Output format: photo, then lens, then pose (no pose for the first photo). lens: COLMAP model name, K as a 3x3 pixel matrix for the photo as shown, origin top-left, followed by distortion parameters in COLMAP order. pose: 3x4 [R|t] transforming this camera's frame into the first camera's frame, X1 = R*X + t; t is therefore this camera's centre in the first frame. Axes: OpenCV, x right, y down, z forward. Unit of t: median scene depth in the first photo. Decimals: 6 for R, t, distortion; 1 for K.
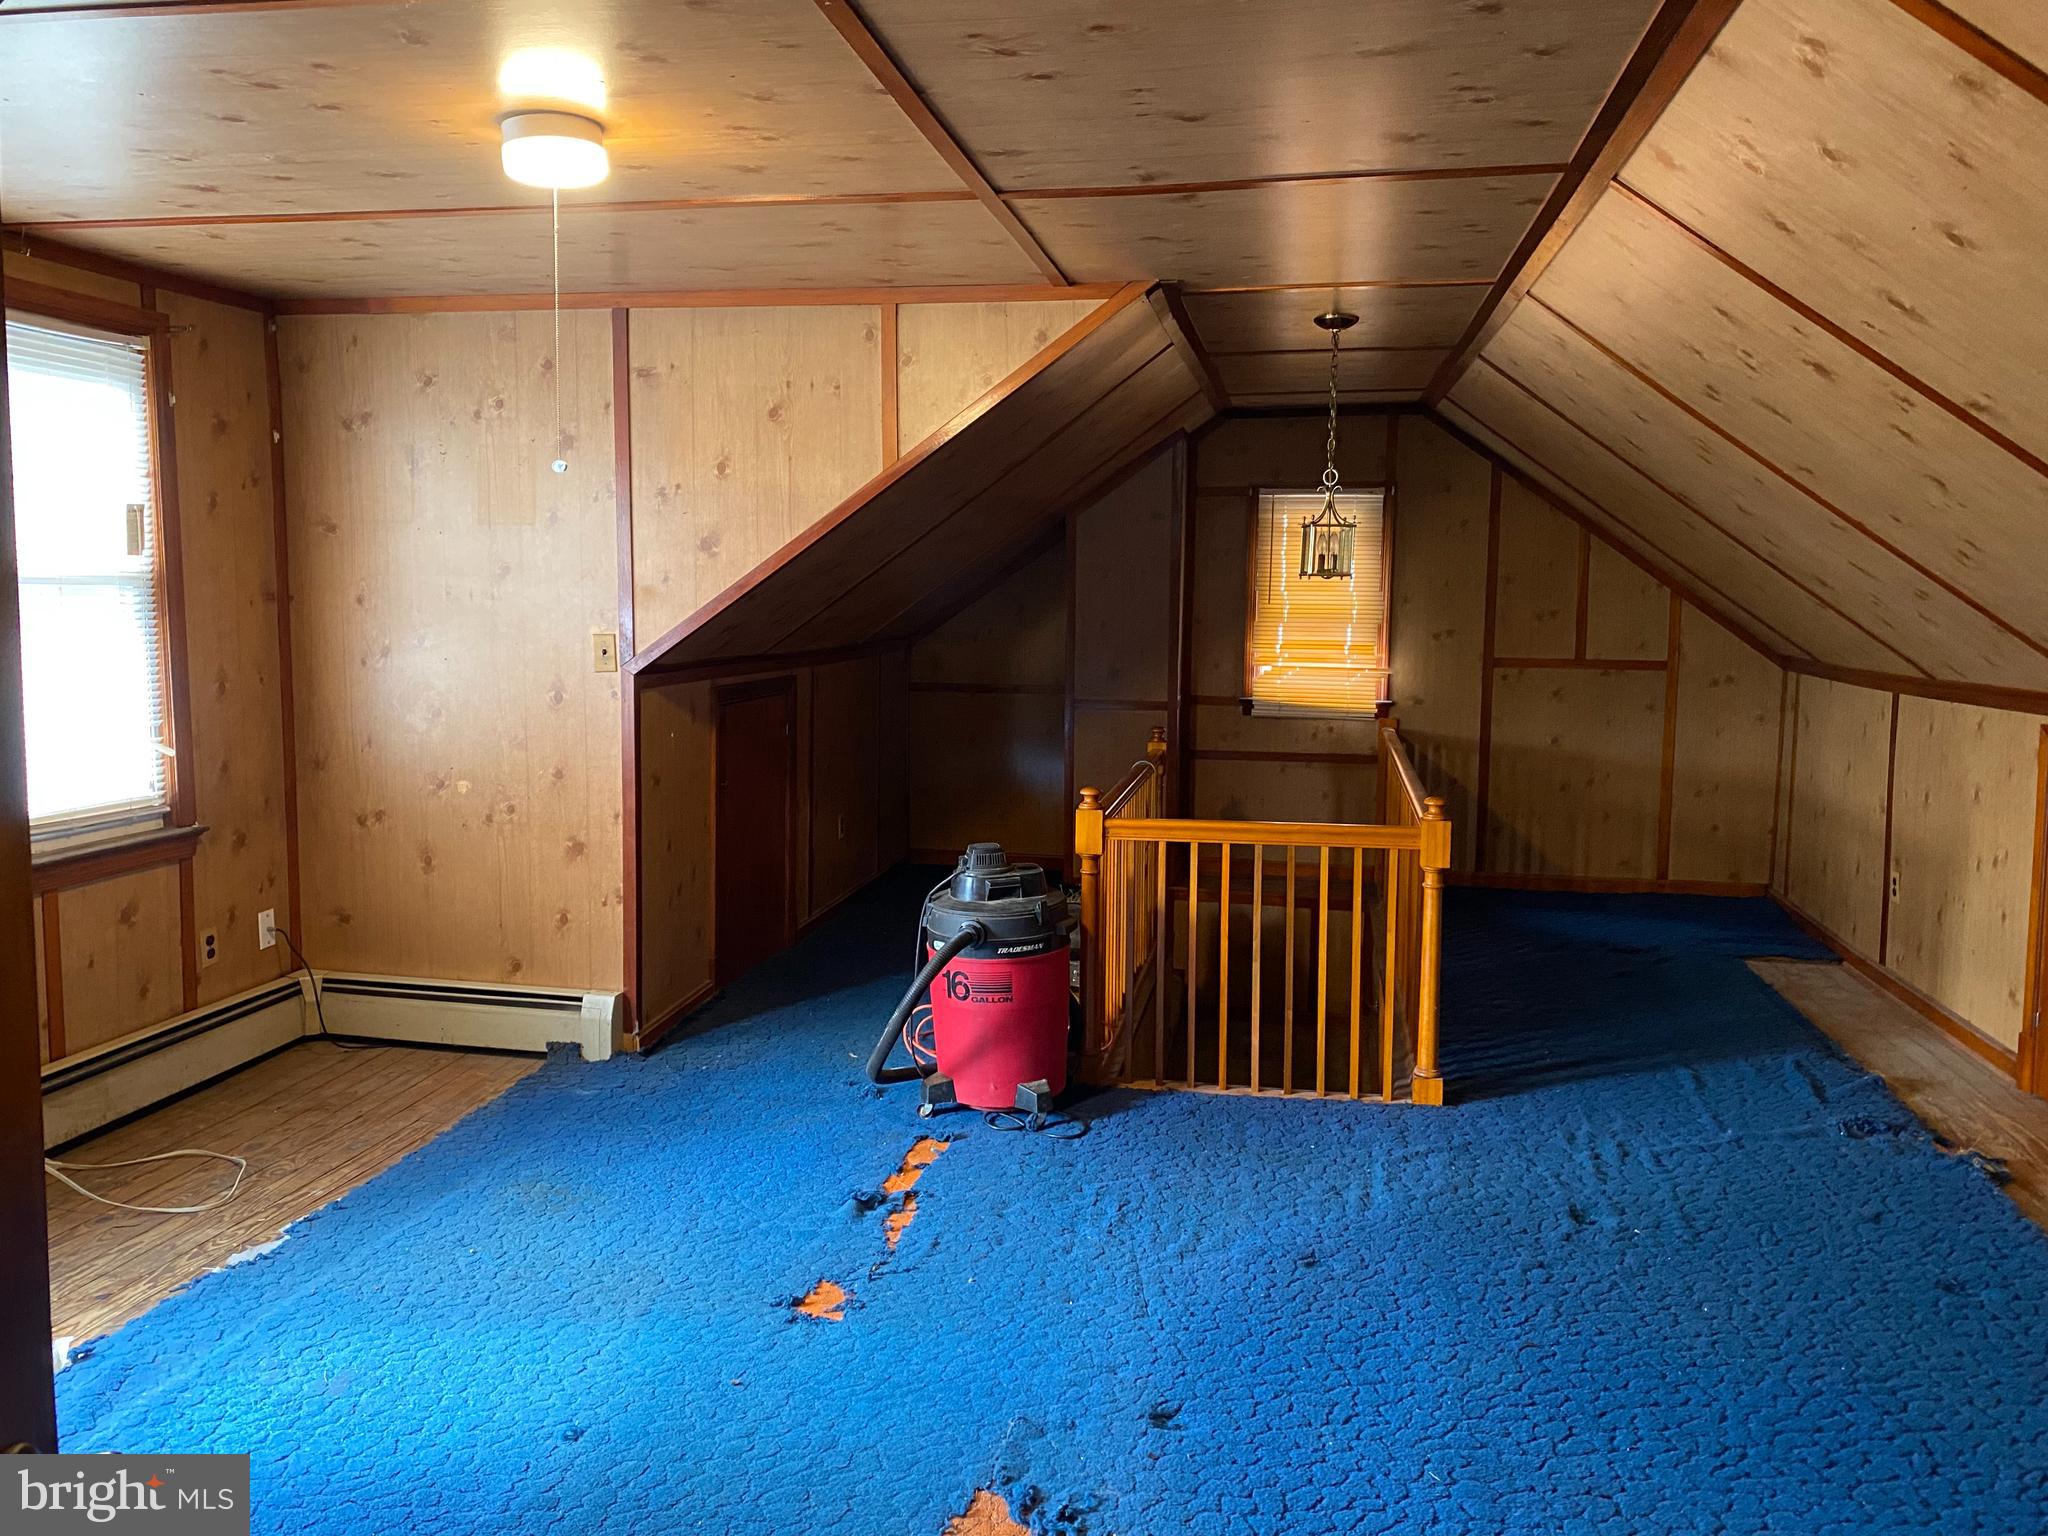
lens RADIAL K [[1546.0, 0, 1022.1], [0, 1546.0, 712.0], [0, 0, 1]] dist [0.110491, -0.104293]
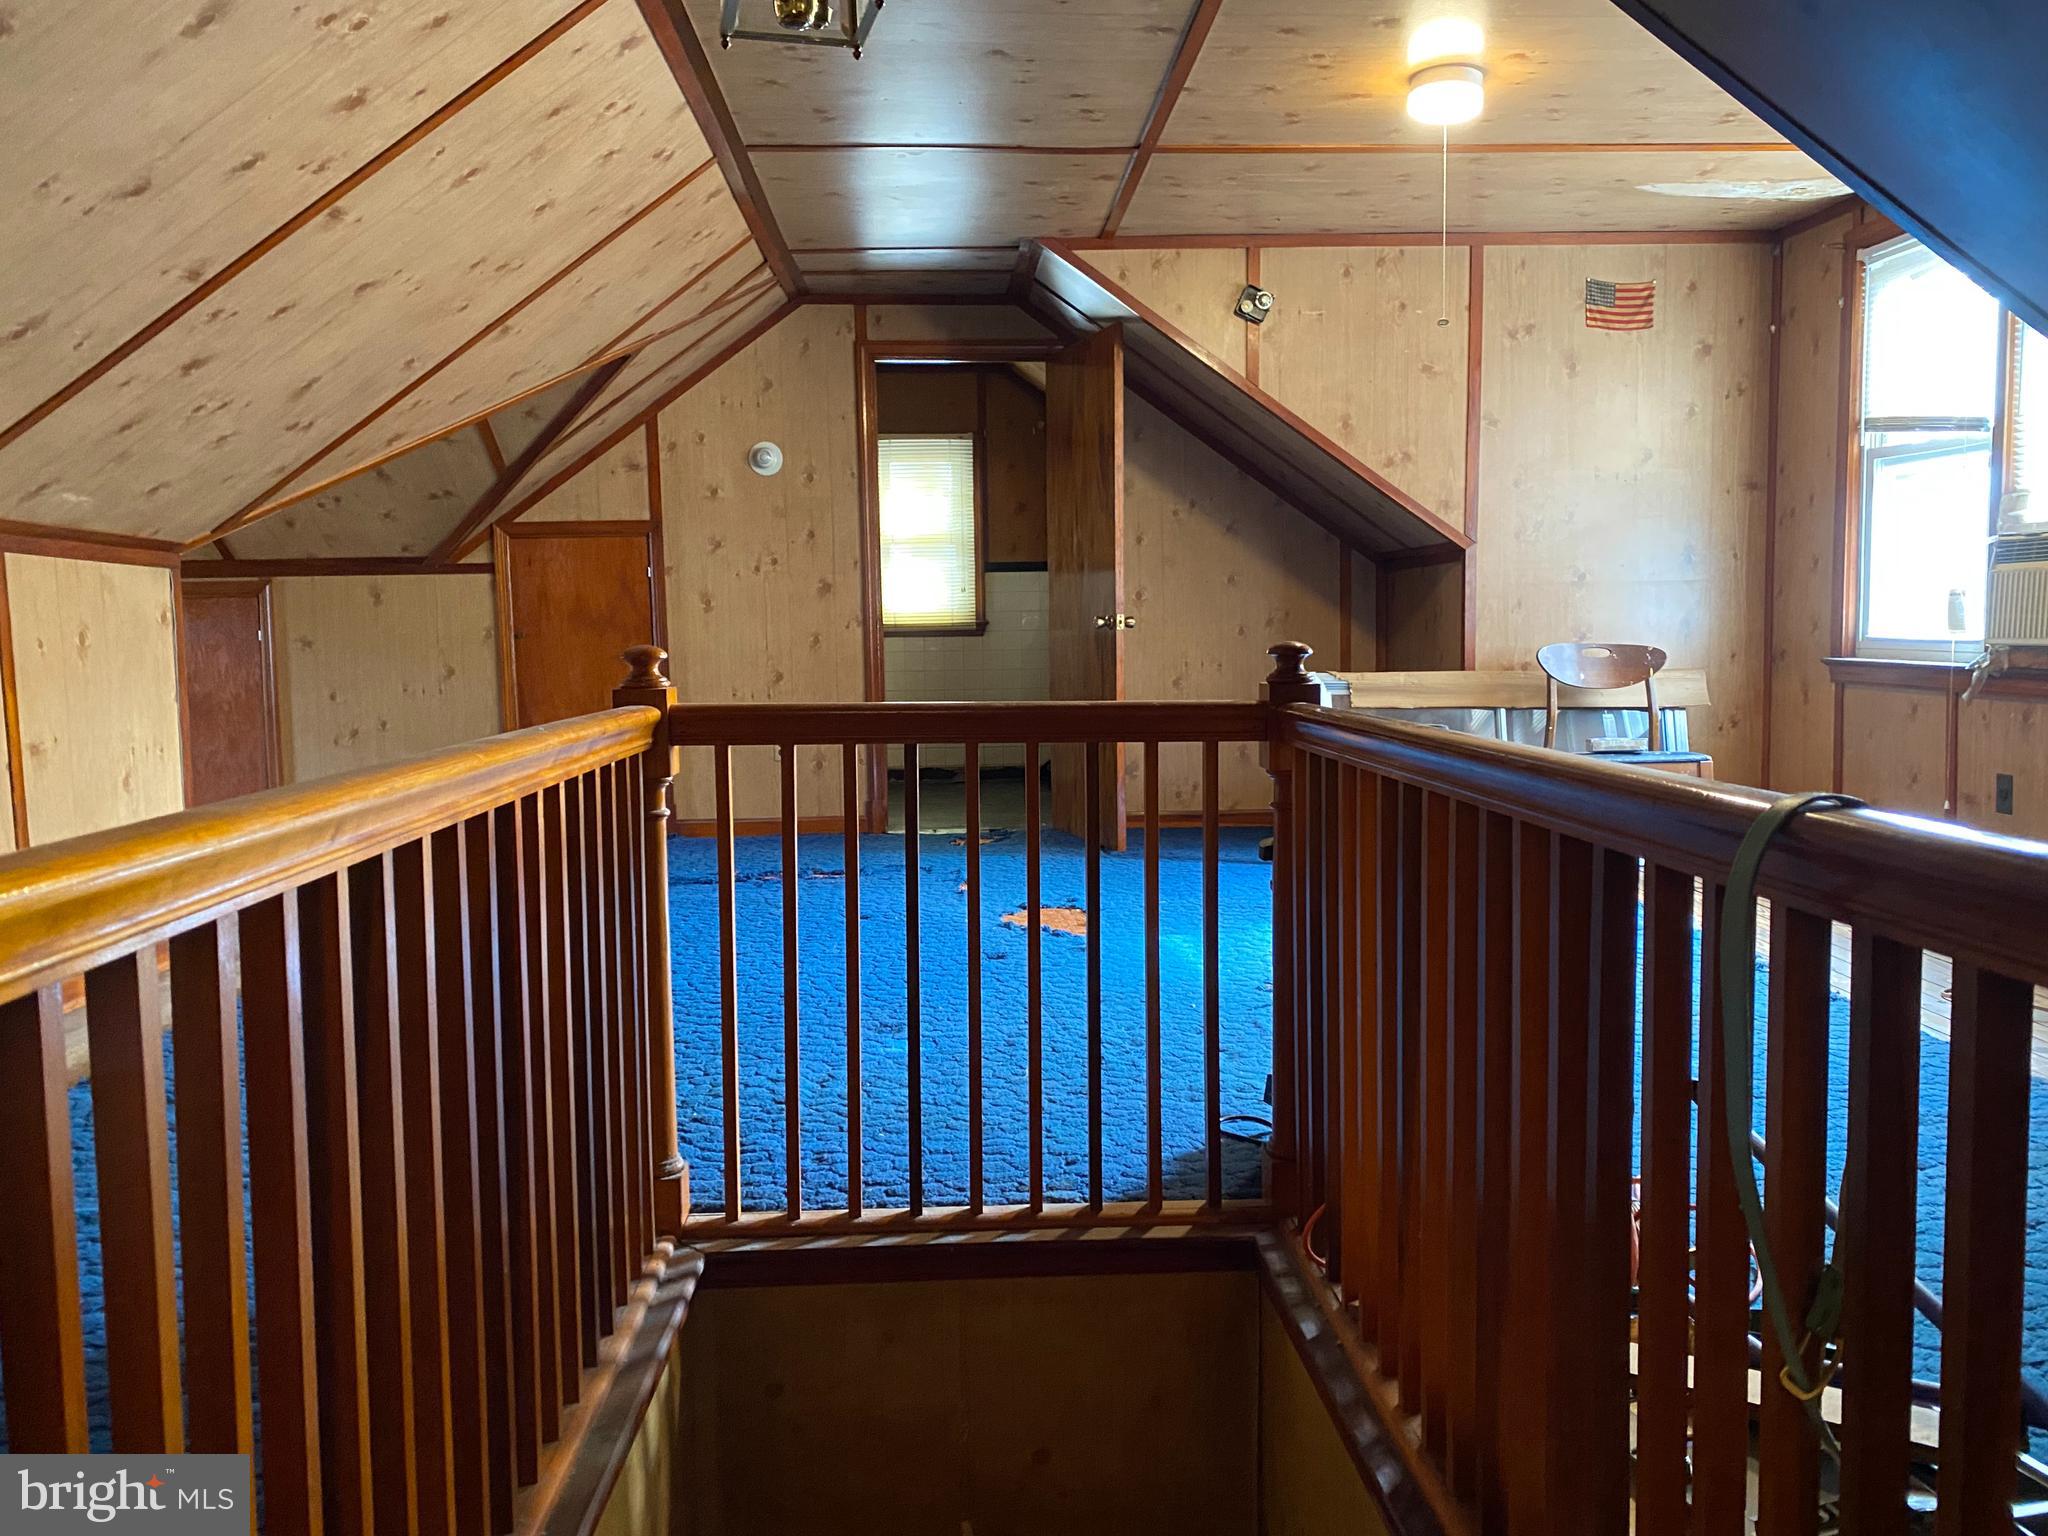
lens RADIAL K [[1546.0, 0, 1022.1], [0, 1546.0, 712.0], [0, 0, 1]] dist [0.110491, -0.104293]
pose [[-0.971890, 0.017875, -0.234756, 0.414116], [-0.014088, 0.990911, 0.133778, 0.004827], [0.235013, 0.133325, -0.962805, 2.377594]]
